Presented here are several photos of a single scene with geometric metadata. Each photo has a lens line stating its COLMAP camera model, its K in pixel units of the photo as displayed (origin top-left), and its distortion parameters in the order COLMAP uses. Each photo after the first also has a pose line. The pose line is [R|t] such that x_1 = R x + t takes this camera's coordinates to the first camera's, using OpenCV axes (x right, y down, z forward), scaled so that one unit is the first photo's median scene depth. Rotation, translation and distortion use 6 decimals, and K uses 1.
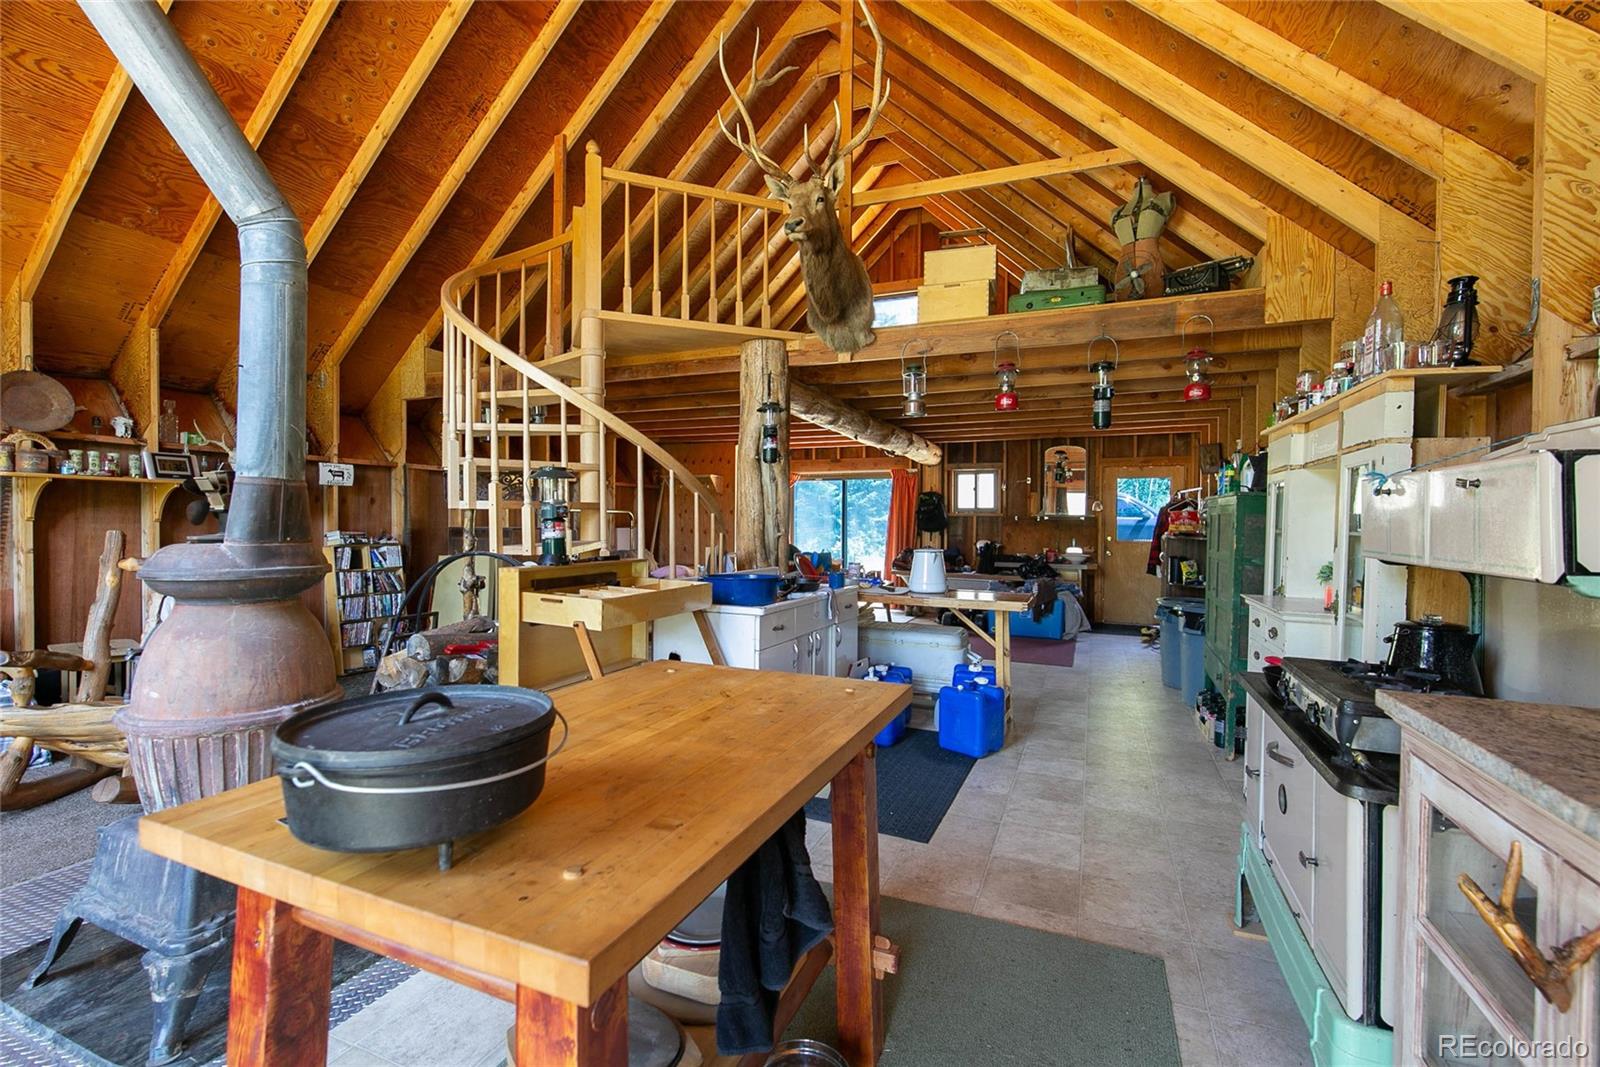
lens RADIAL K [[687.4, 0, 792.4], [0, 687.4, 529.1], [0, 0, 1]] dist [0.001760, 0.000142]
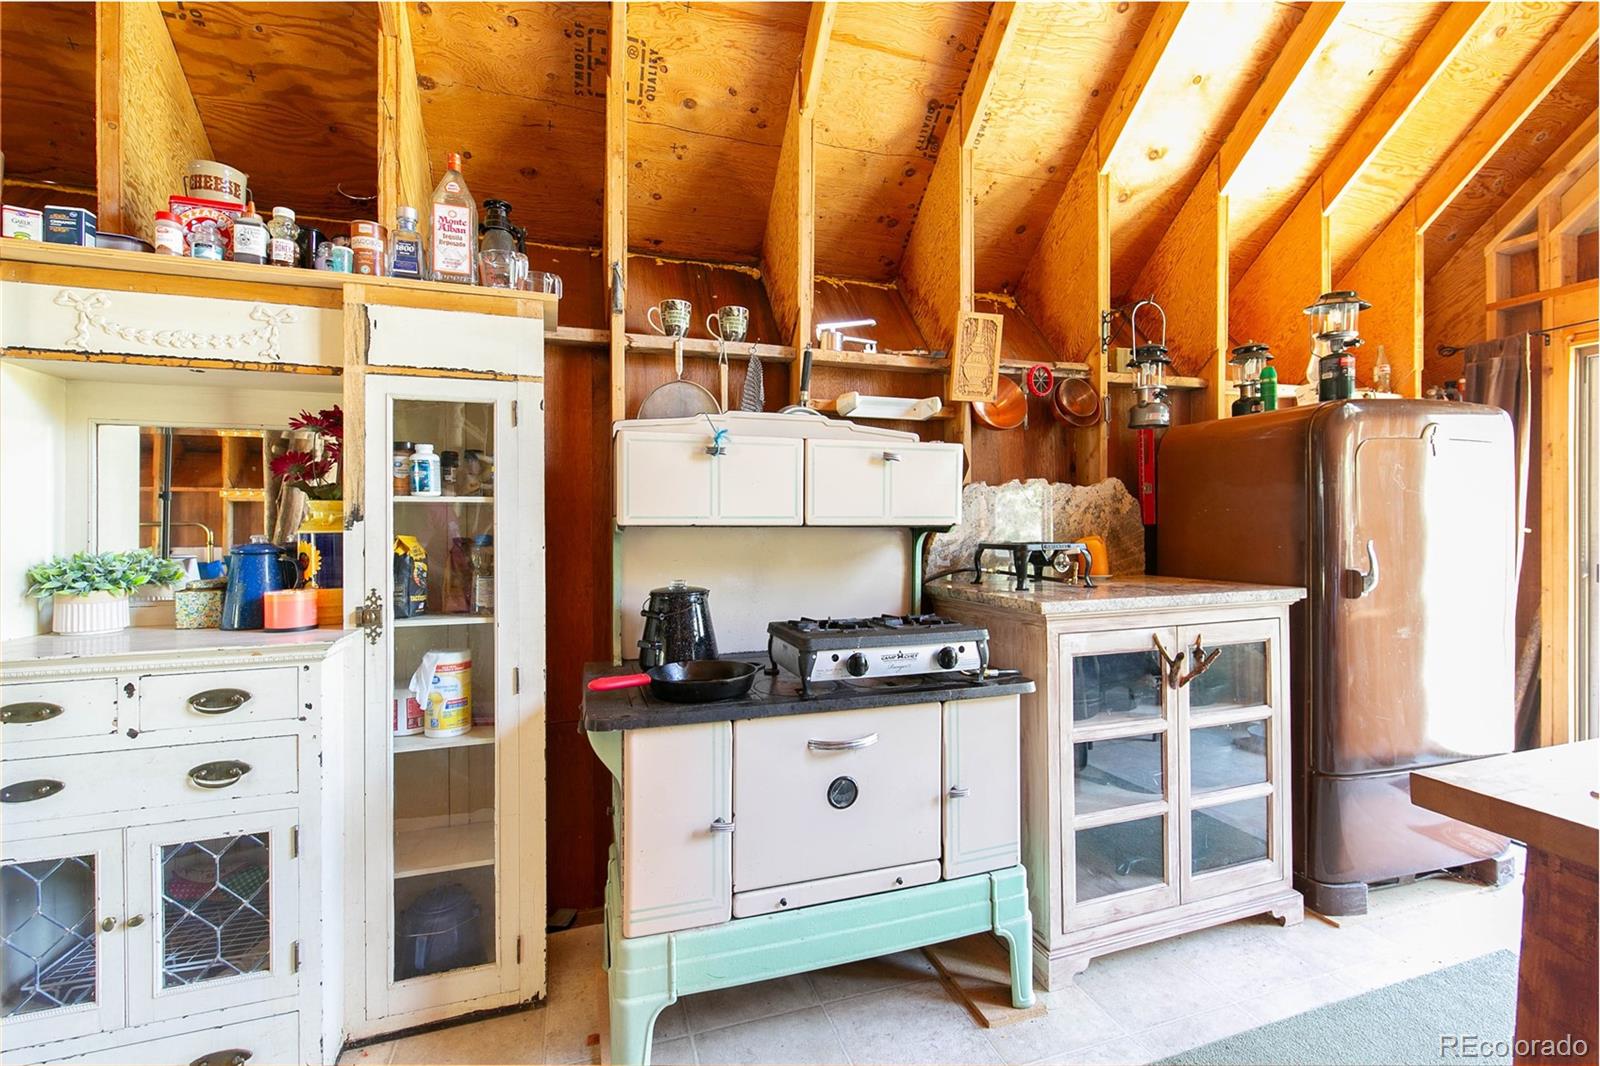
lens RADIAL K [[687.4, 0, 804.9], [0, 687.4, 526.3], [0, 0, 1]] dist [0.001760, 0.000142]
pose [[-0.656316, -0.011822, 0.754394, 0.038359], [0.007600, 0.999723, 0.022279, 0.013068], [-0.754448, 0.020355, -0.656044, 0.691742]]
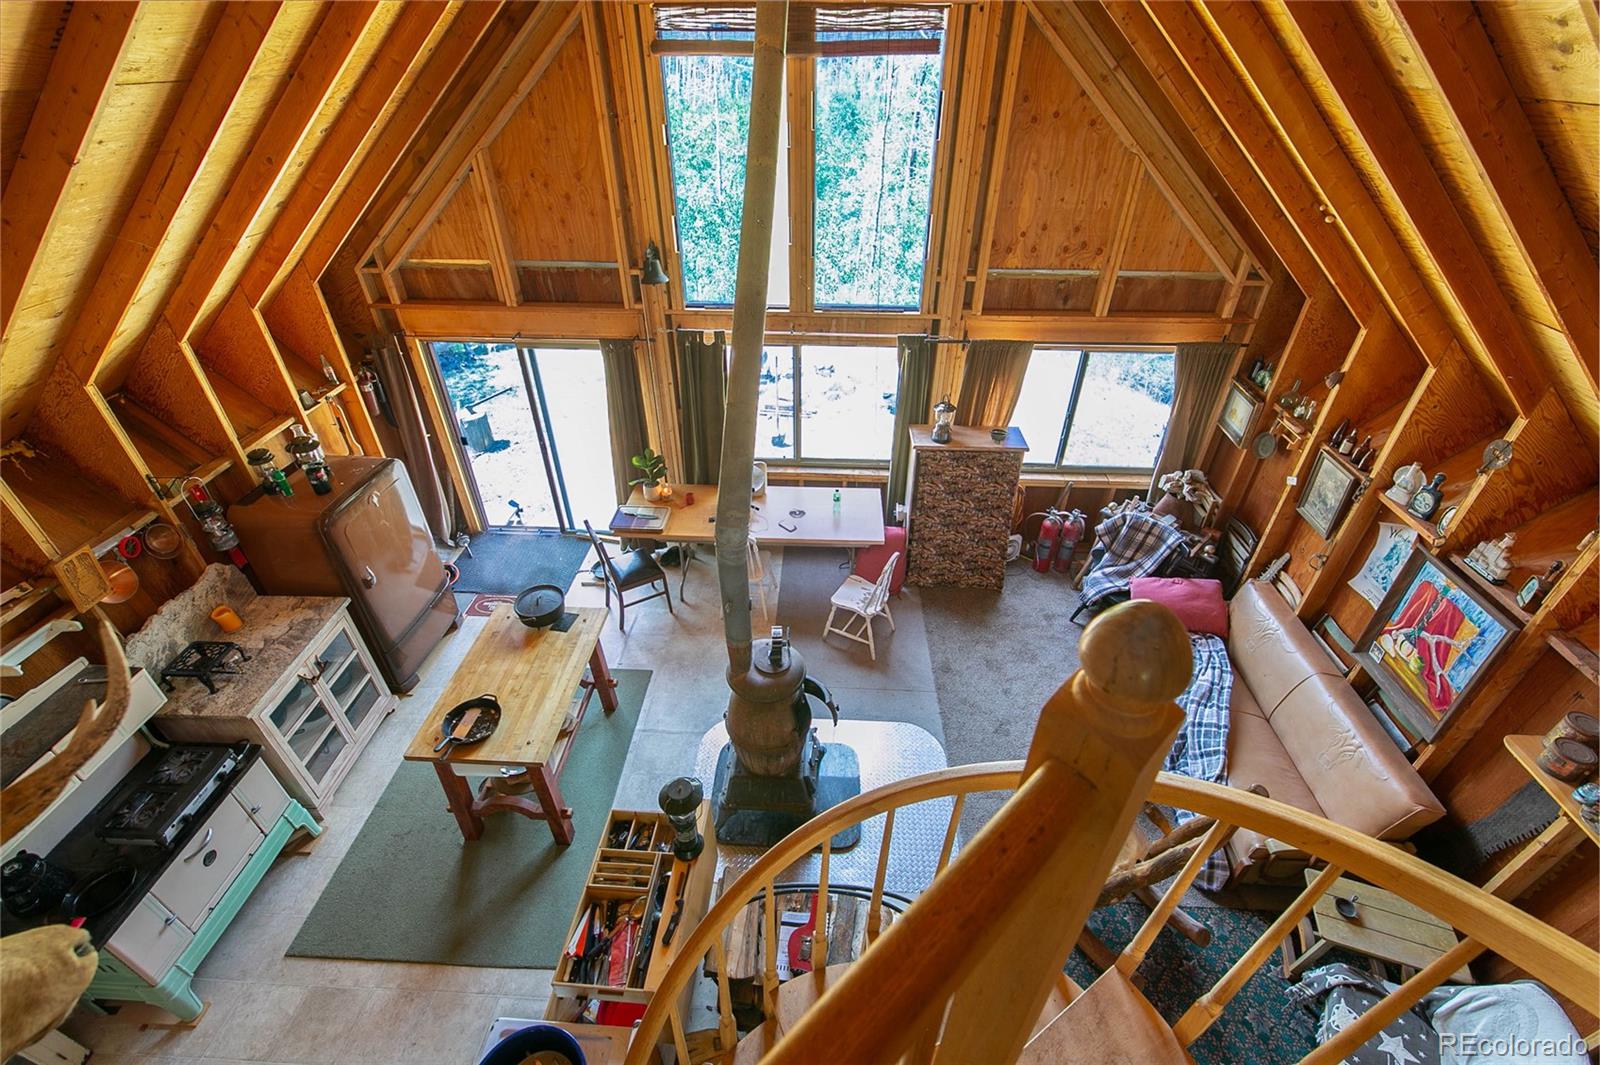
lens RADIAL K [[687.4, 0, 802.3], [0, 687.4, 525.9], [0, 0, 1]] dist [0.001760, 0.000142]
pose [[-0.940454, 0.187446, -0.283568, -0.205407], [-0.013895, 0.812321, 0.583046, -0.658243], [0.339638, 0.552268, -0.761345, 1.087330]]
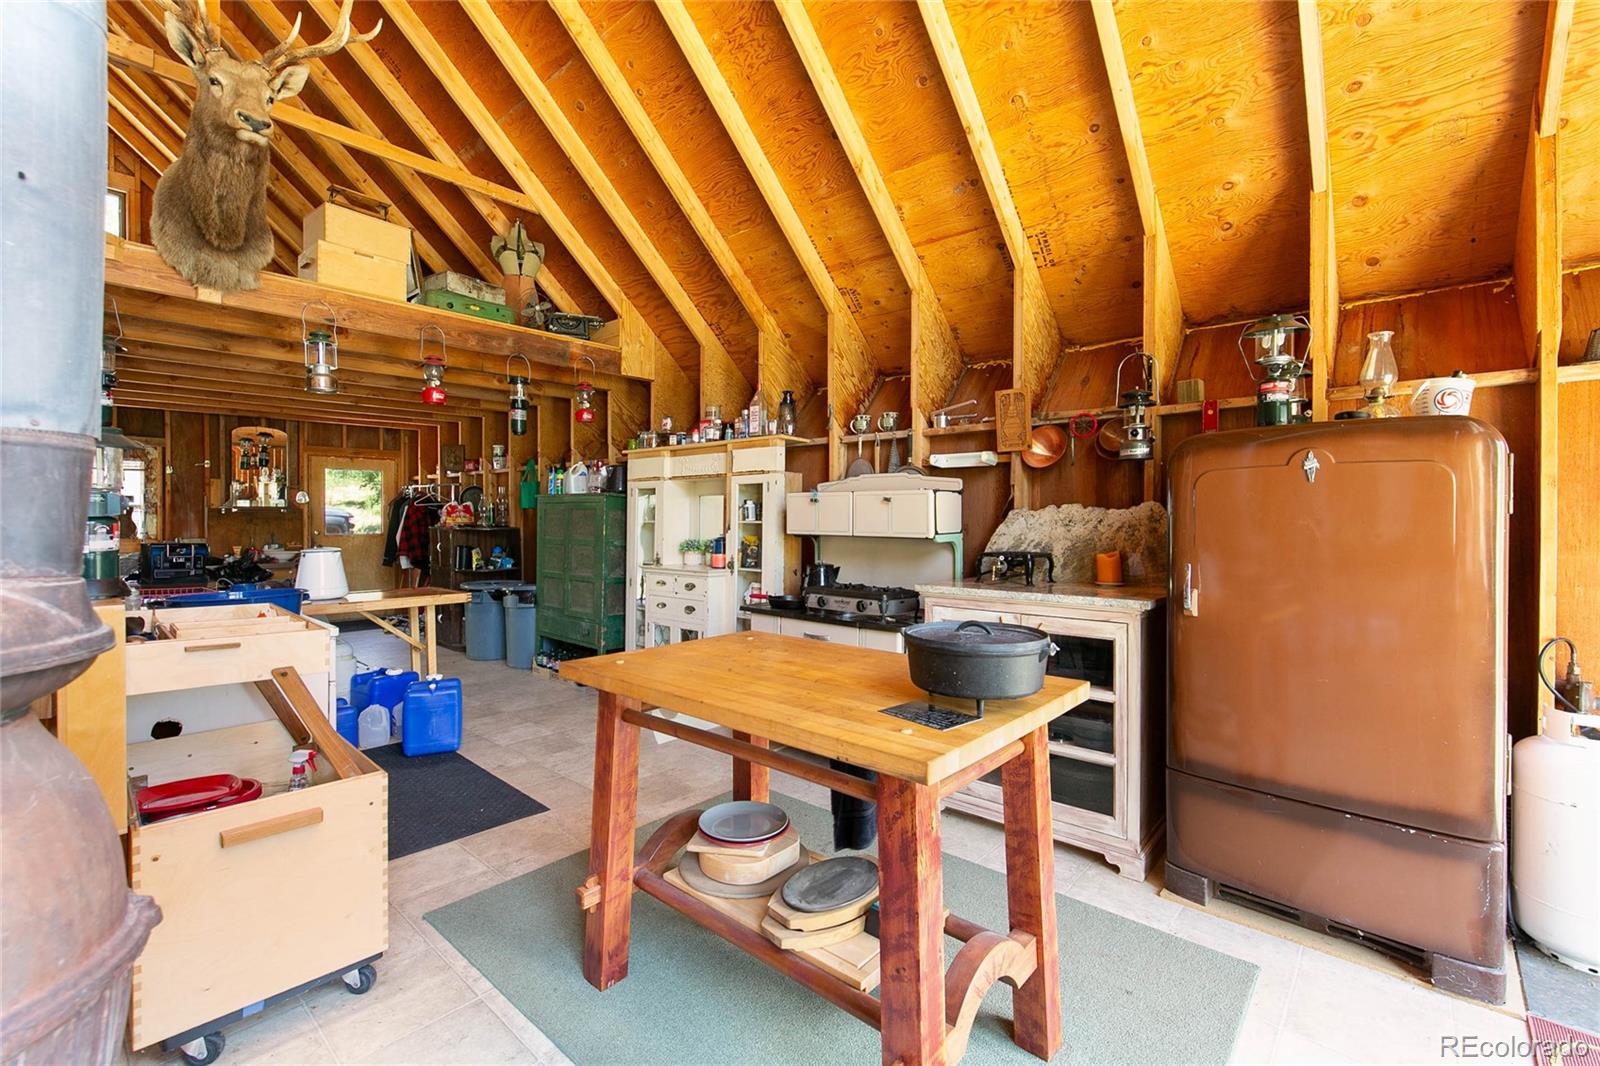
lens RADIAL K [[687.4, 0, 805.0], [0, 687.4, 524.2], [0, 0, 1]] dist [0.001760, 0.000142]
pose [[0.314657, -0.019422, 0.949007, -0.476721], [0.013365, 0.999782, 0.016030, -0.007435], [-0.949111, 0.007639, 0.314848, 0.178680]]
